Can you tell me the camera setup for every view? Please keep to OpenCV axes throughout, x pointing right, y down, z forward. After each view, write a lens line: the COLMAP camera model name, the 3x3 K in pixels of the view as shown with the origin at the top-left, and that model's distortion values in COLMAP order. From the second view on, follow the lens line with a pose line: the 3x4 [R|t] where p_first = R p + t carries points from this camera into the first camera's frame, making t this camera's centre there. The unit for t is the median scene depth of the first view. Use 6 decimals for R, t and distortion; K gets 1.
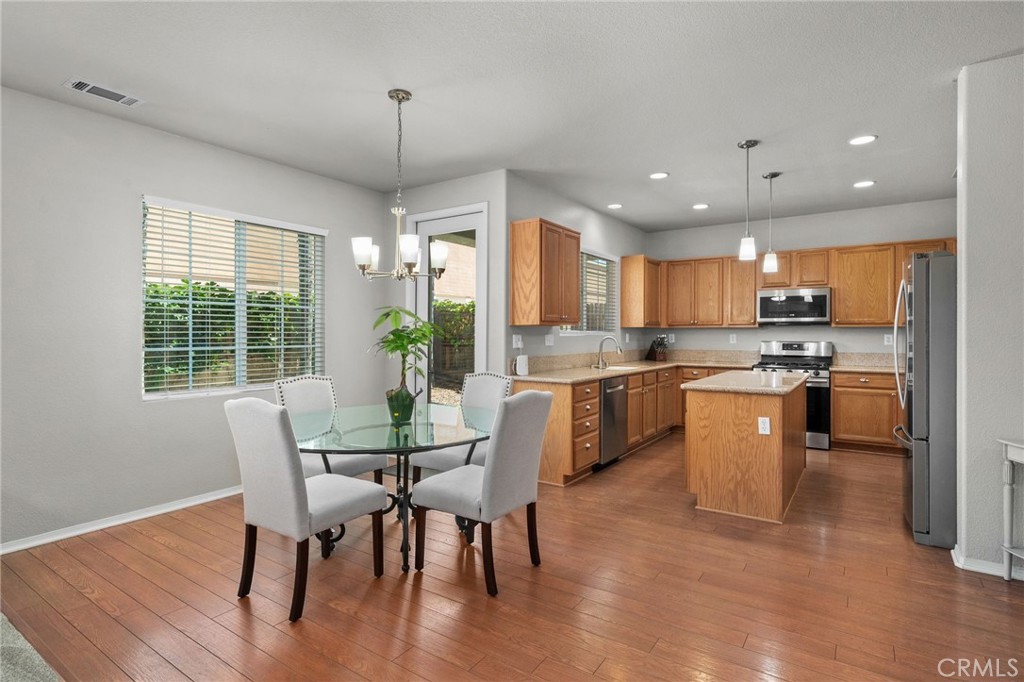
lens RADIAL K [[510.7, 0, 512.0], [0, 510.7, 341.0], [0, 0, 1]] dist [0.001747, 0.000427]
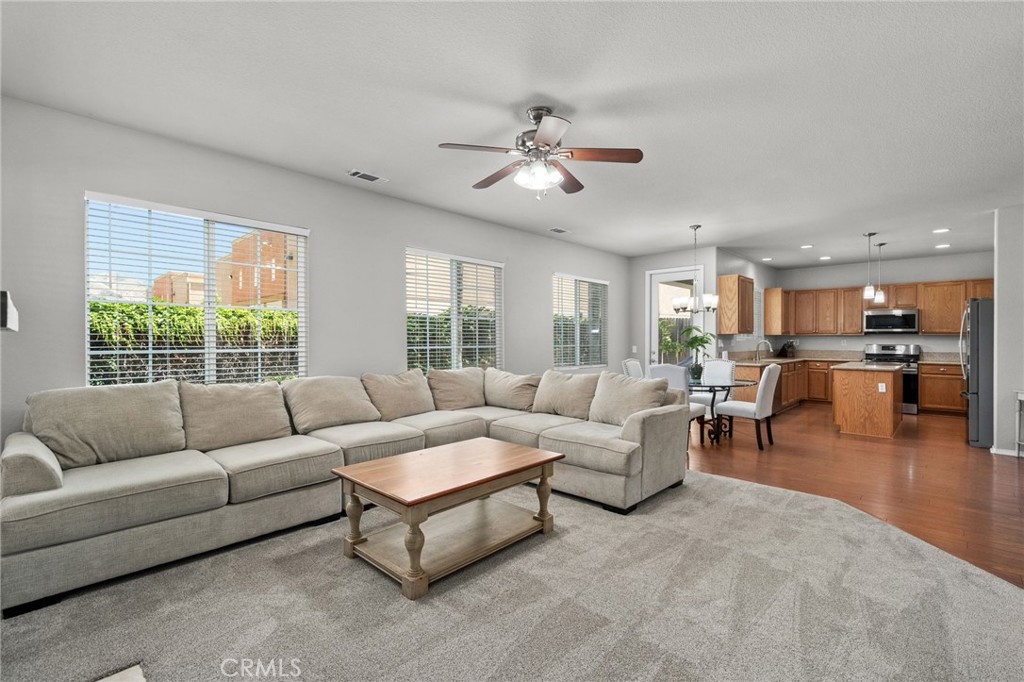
lens RADIAL K [[451.3, 0, 514.3], [0, 451.3, 342.9], [0, 0, 1]] dist [-0.002321, -0.000284]
pose [[0.986788, 0.005122, -0.161937, -0.374023], [-0.005717, 0.999979, -0.003206, 0.007663], [0.161917, 0.004089, 0.986796, -0.559262]]
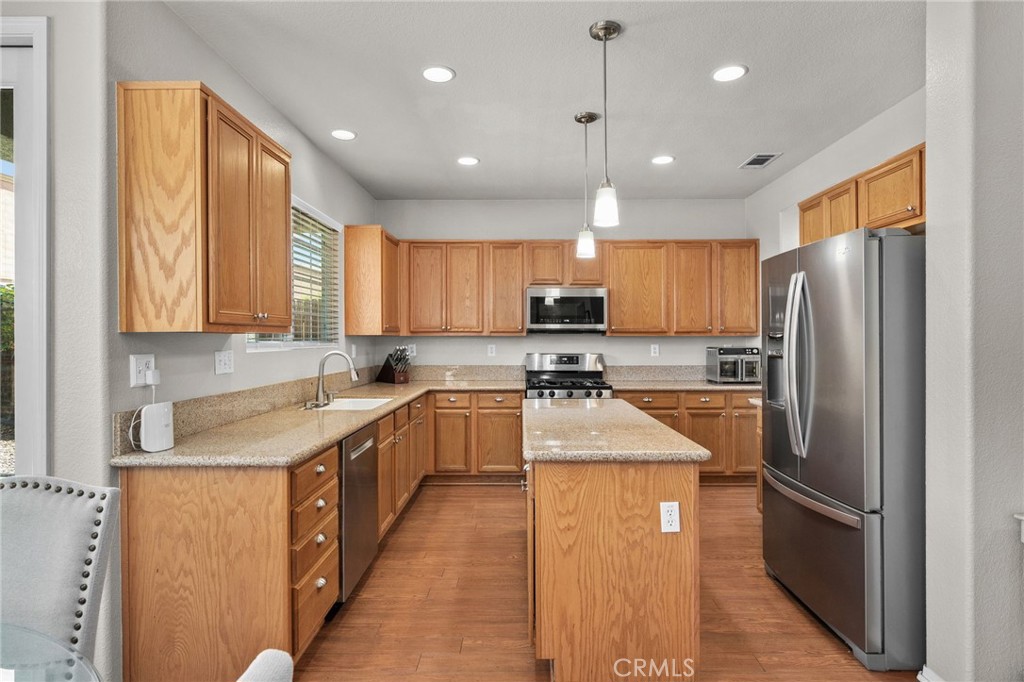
lens RADIAL K [[539.7, 0, 512.6], [0, 539.7, 345.3], [0, 0, 1]] dist [0.000042, -0.000306]
pose [[0.834002, -0.006963, 0.551718, 0.016411], [0.007911, 0.999968, 0.000661, -0.014933], [-0.551705, 0.003814, 0.834031, 0.381776]]
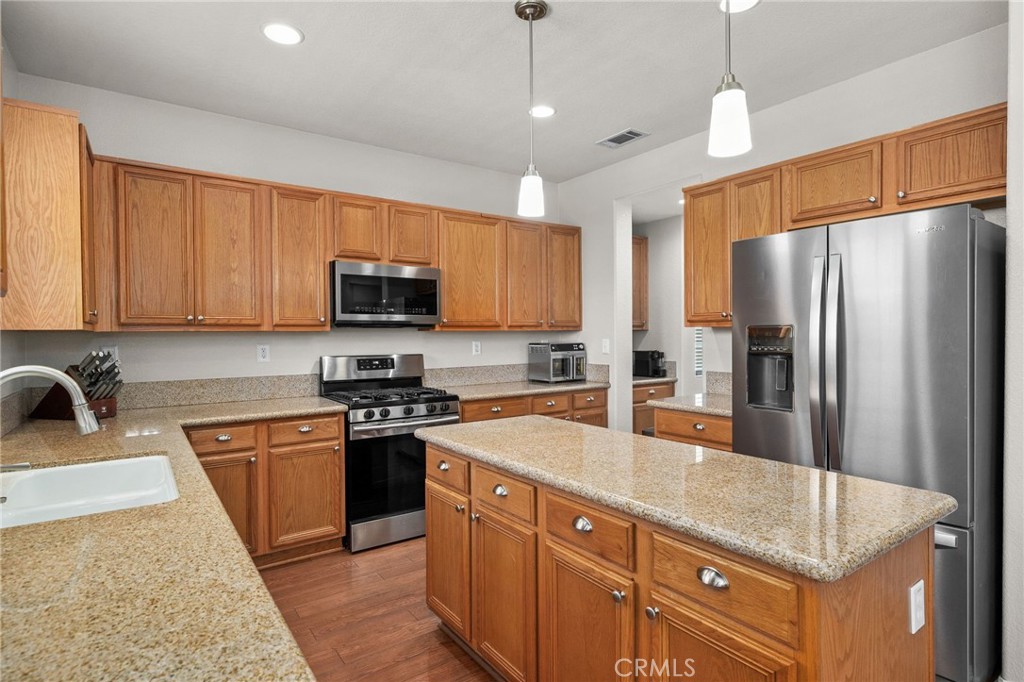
lens RADIAL K [[539.6, 0, 525.5], [0, 539.6, 341.2], [0, 0, 1]] dist [-0.000118, -0.000040]
pose [[0.340855, -0.015643, 0.939986, 0.028126], [0.019256, 0.999768, 0.009656, -0.020065], [-0.939919, 0.014809, 0.341077, 0.714971]]
